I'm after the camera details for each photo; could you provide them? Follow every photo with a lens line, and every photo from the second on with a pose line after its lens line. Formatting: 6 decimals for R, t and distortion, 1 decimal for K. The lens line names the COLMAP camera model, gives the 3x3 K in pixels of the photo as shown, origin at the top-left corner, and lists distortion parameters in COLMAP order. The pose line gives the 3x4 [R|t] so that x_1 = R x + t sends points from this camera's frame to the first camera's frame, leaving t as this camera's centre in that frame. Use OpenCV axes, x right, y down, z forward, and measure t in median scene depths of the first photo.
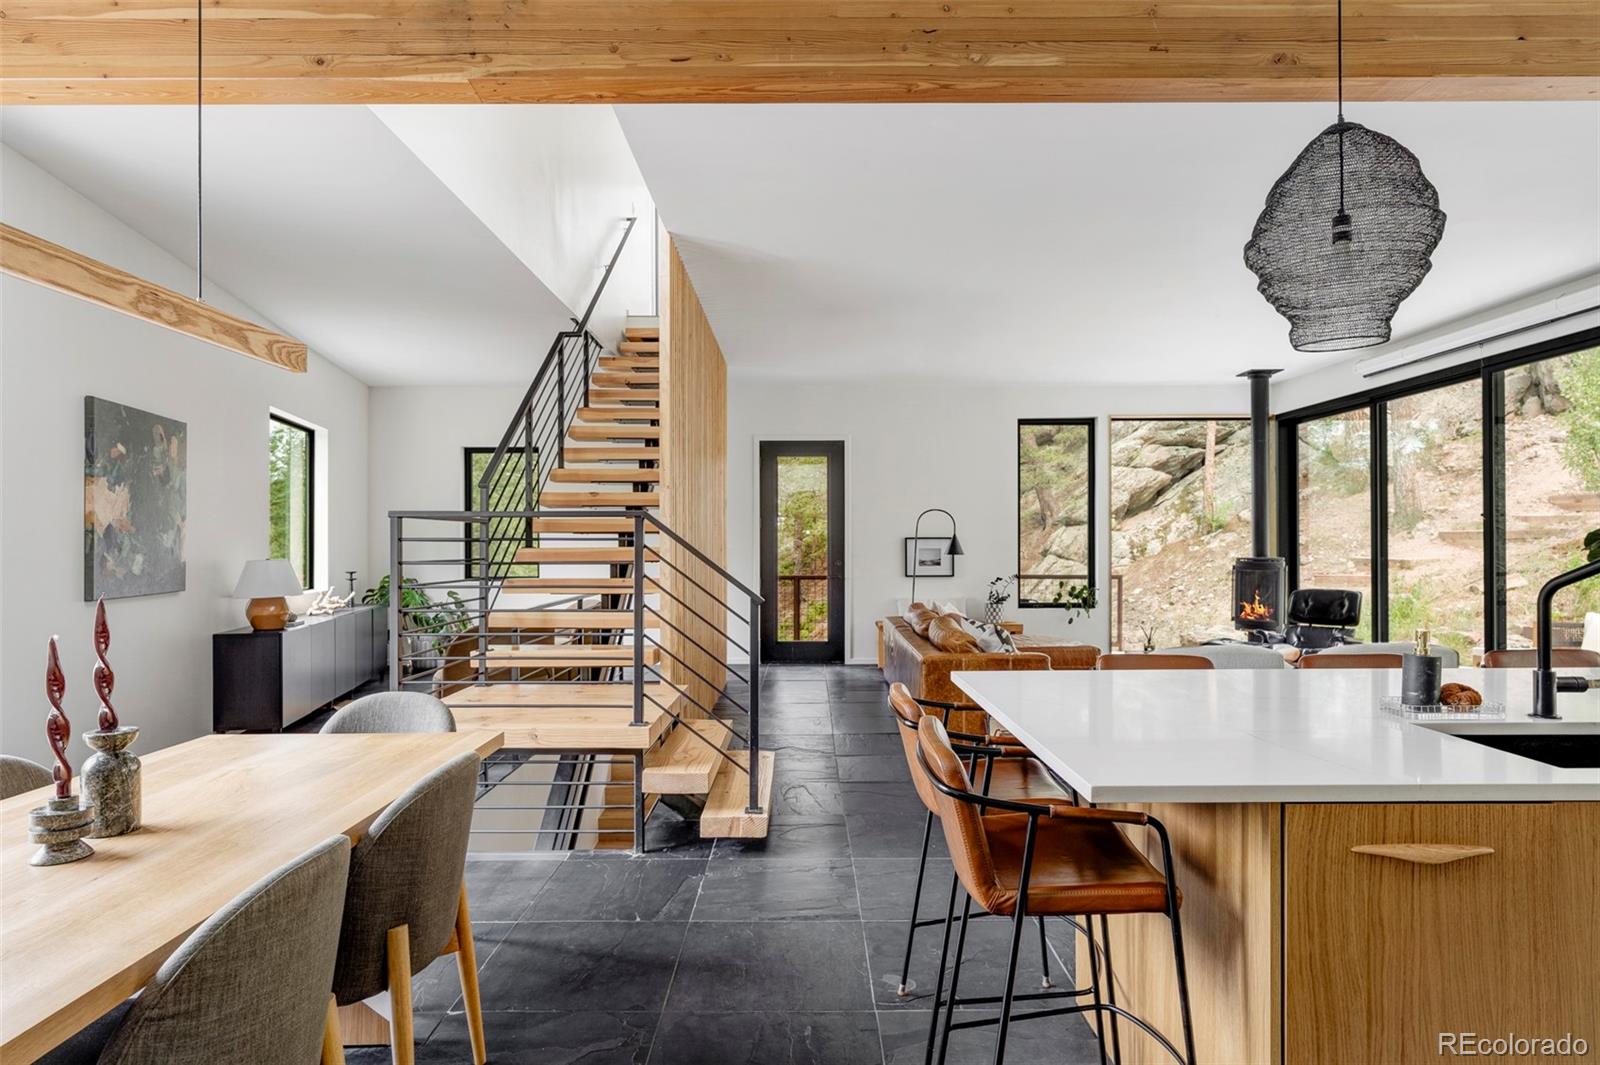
lens RADIAL K [[892.5, 0, 808.1], [0, 892.5, 539.7], [0, 0, 1]] dist [-0.002384, -0.000093]
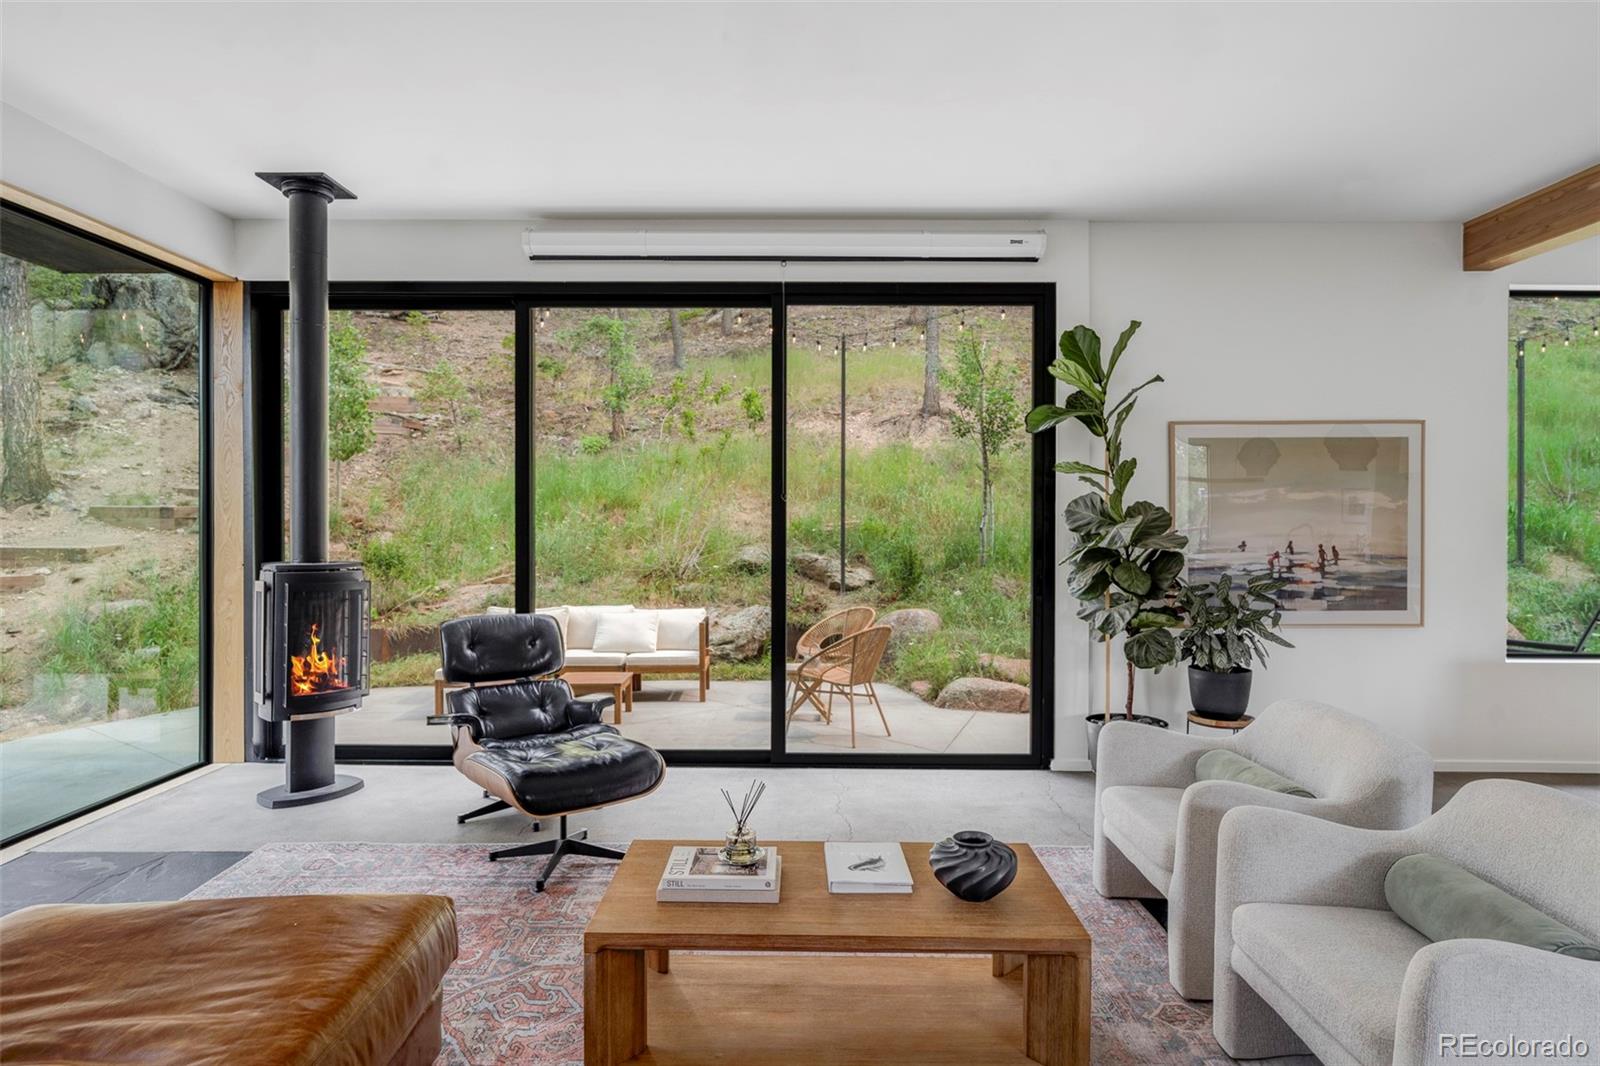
lens RADIAL K [[882.8, 0, 798.3], [0, 882.8, 524.4], [0, 0, 1]] dist [-0.003142, -0.001240]
pose [[0.013451, -0.005319, 0.999895, 0.015924], [-0.008790, 0.999947, 0.005438, -0.003794], [-0.999871, -0.008863, 0.013404, 0.456911]]
